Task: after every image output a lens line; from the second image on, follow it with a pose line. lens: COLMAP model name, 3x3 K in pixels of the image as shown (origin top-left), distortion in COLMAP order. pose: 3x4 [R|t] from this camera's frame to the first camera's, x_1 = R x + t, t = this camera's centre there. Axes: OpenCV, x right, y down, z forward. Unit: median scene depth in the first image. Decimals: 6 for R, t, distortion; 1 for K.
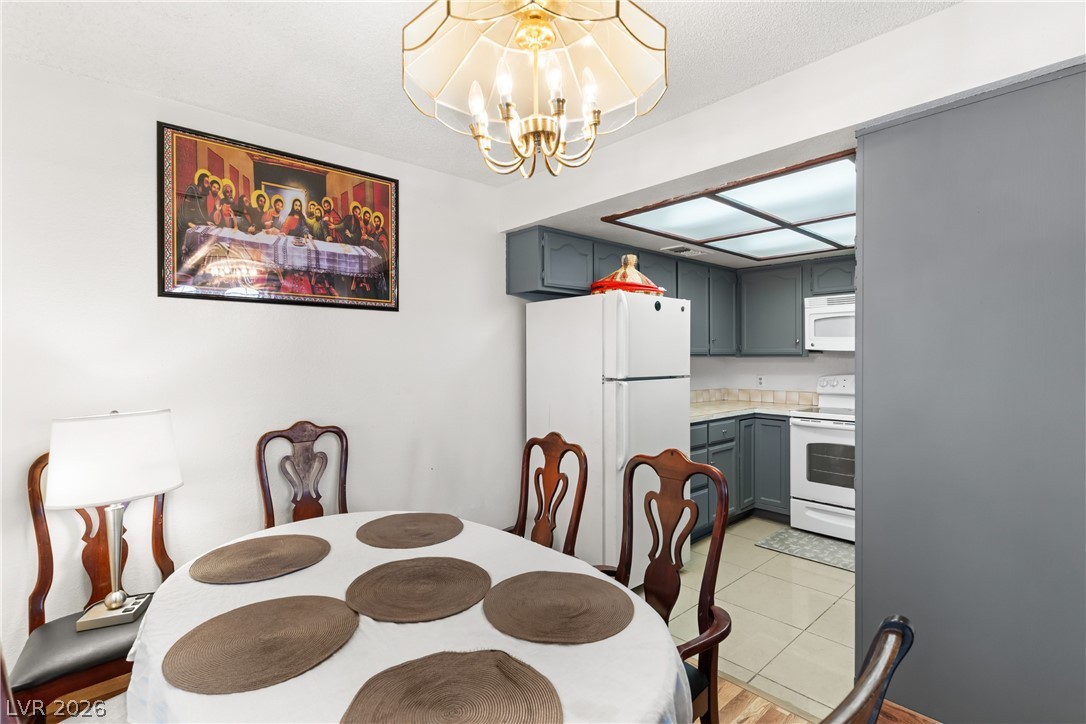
lens RADIAL K [[517.5, 0, 544.8], [0, 517.5, 359.4], [0, 0, 1]] dist [0.002966, 0.001014]
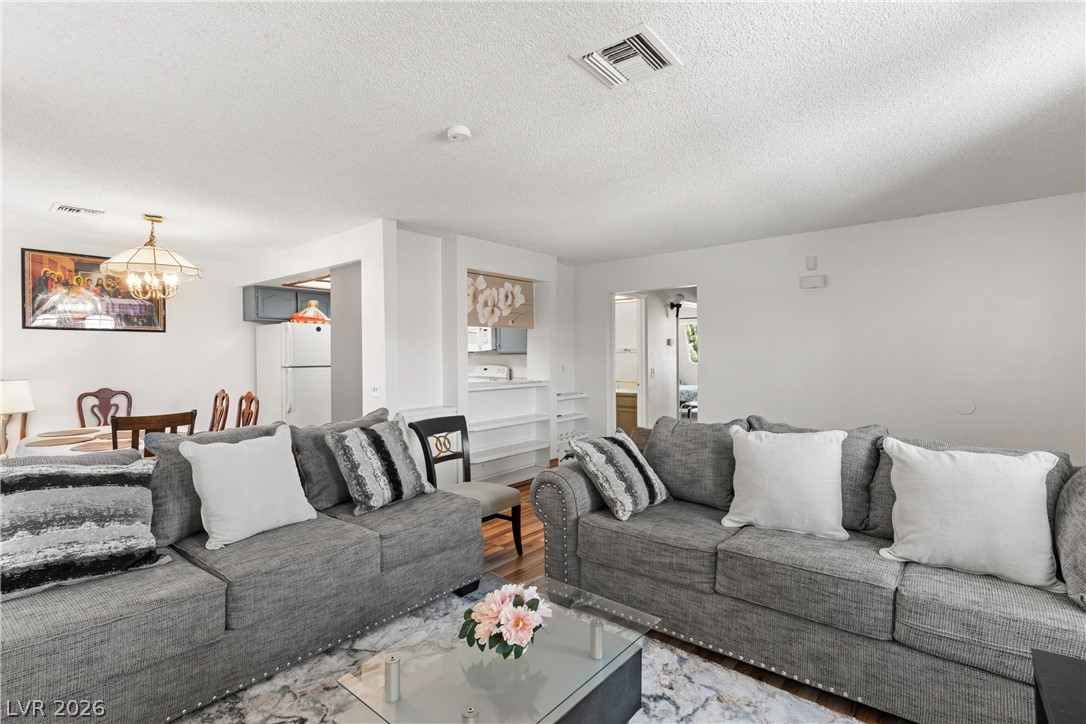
lens RADIAL K [[517.5, 0, 544.8], [0, 517.5, 359.4], [0, 0, 1]] dist [0.002966, 0.001014]
pose [[0.988029, -0.005890, 0.154155, 0.884934], [0.005131, 0.999973, 0.005323, 0.005145], [-0.154182, -0.004469, 0.988032, -1.218567]]
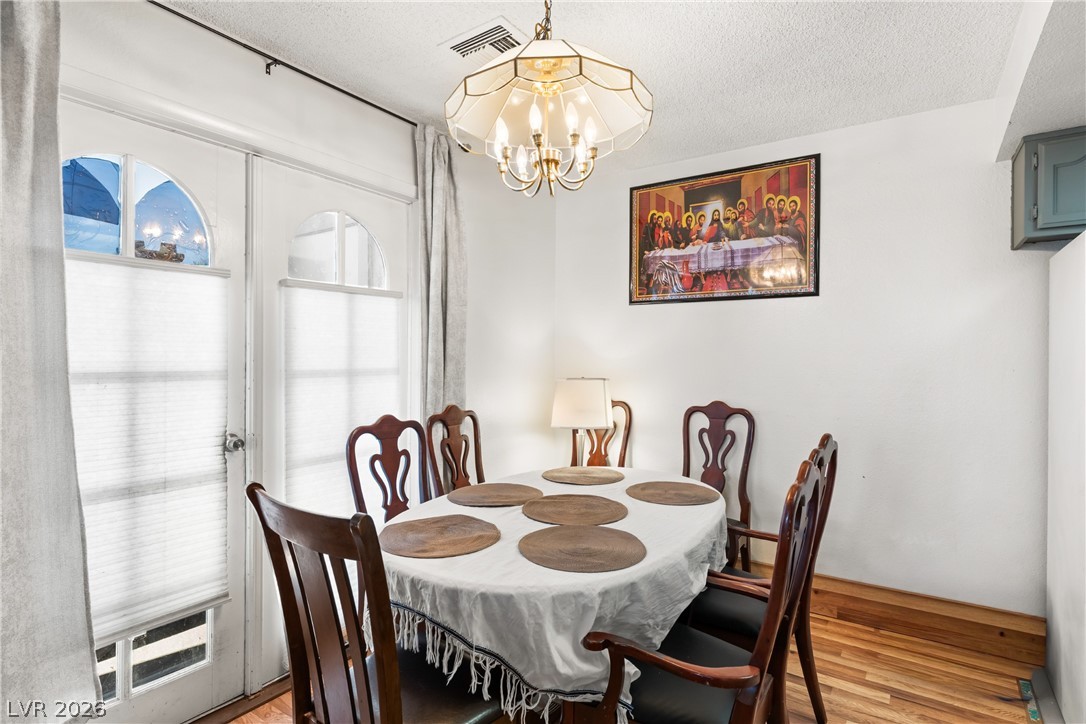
lens RADIAL K [[561.1, 0, 542.2], [0, 561.1, 356.9], [0, 0, 1]] dist [0.000504, 0.000115]
pose [[0.230949, 0.007205, -0.972939, 0.633054], [-0.011150, 0.999927, 0.004758, 0.018921], [0.972902, 0.009749, 0.231013, 0.316608]]
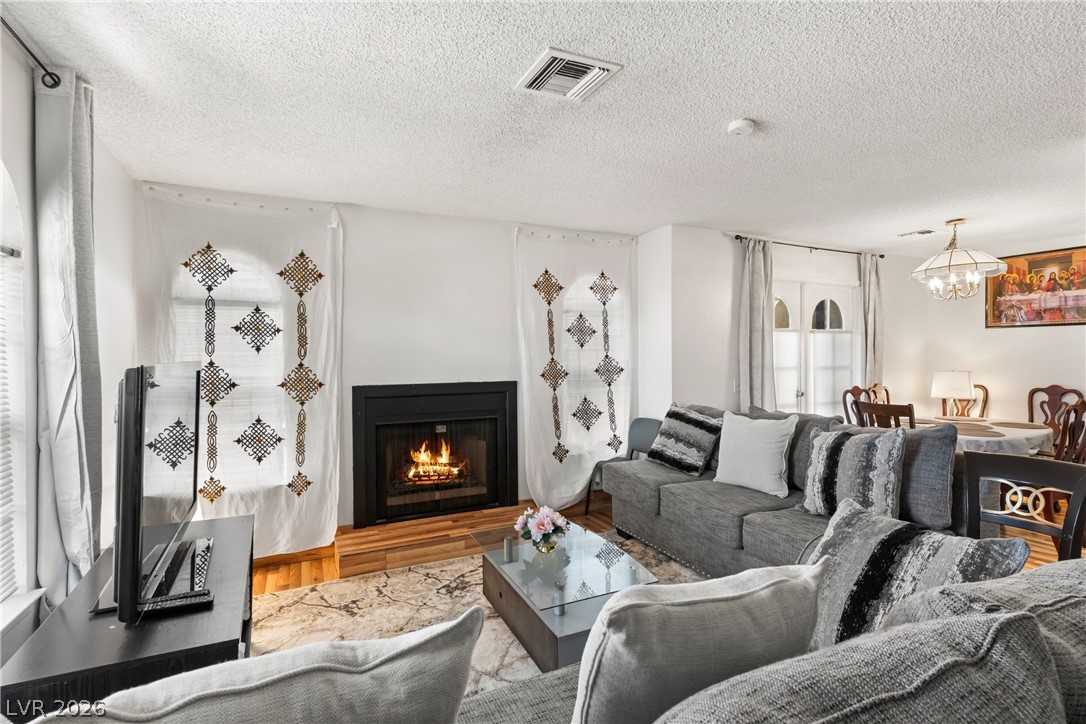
lens RADIAL K [[517.5, 0, 544.8], [0, 517.5, 359.4], [0, 0, 1]] dist [0.002966, 0.001014]
pose [[-0.281398, 0.010822, -0.959530, 1.891001], [0.002304, 0.999941, 0.010602, -0.002820], [0.959588, 0.000773, -0.281406, -0.291076]]
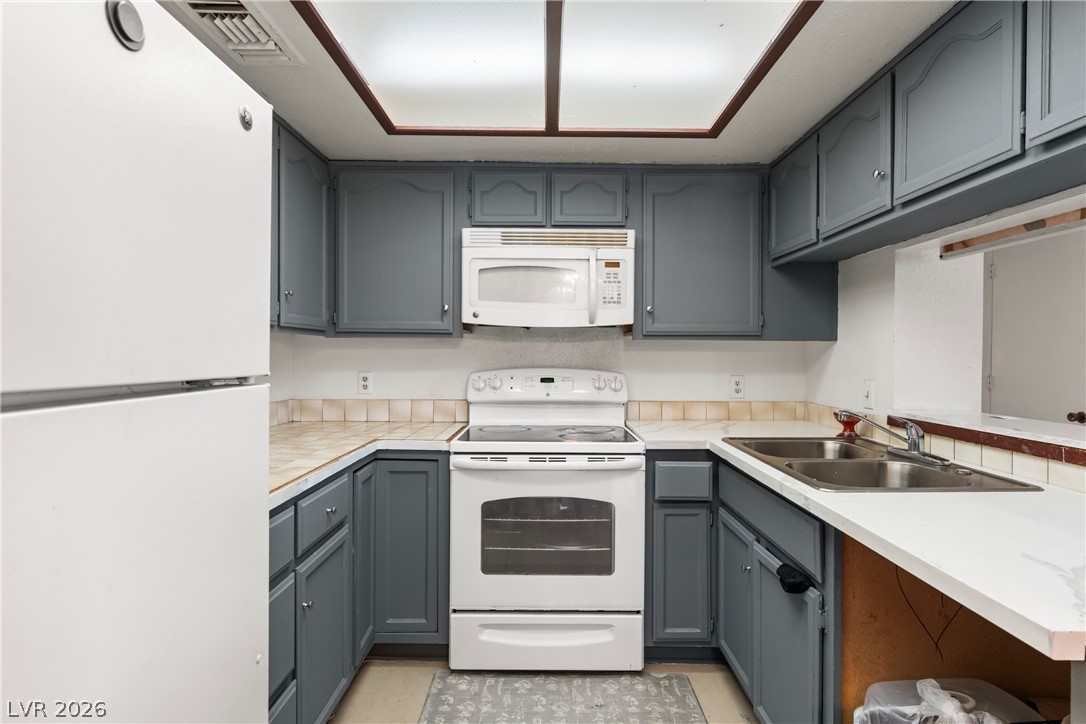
lens RADIAL K [[561.1, 0, 542.2], [0, 561.1, 356.9], [0, 0, 1]] dist [0.000504, 0.000115]
pose [[0.670521, 0.002005, 0.741888, 0.212462], [-0.003804, 0.999992, 0.000735, 0.027411], [-0.741881, -0.003314, 0.670524, 0.945394]]
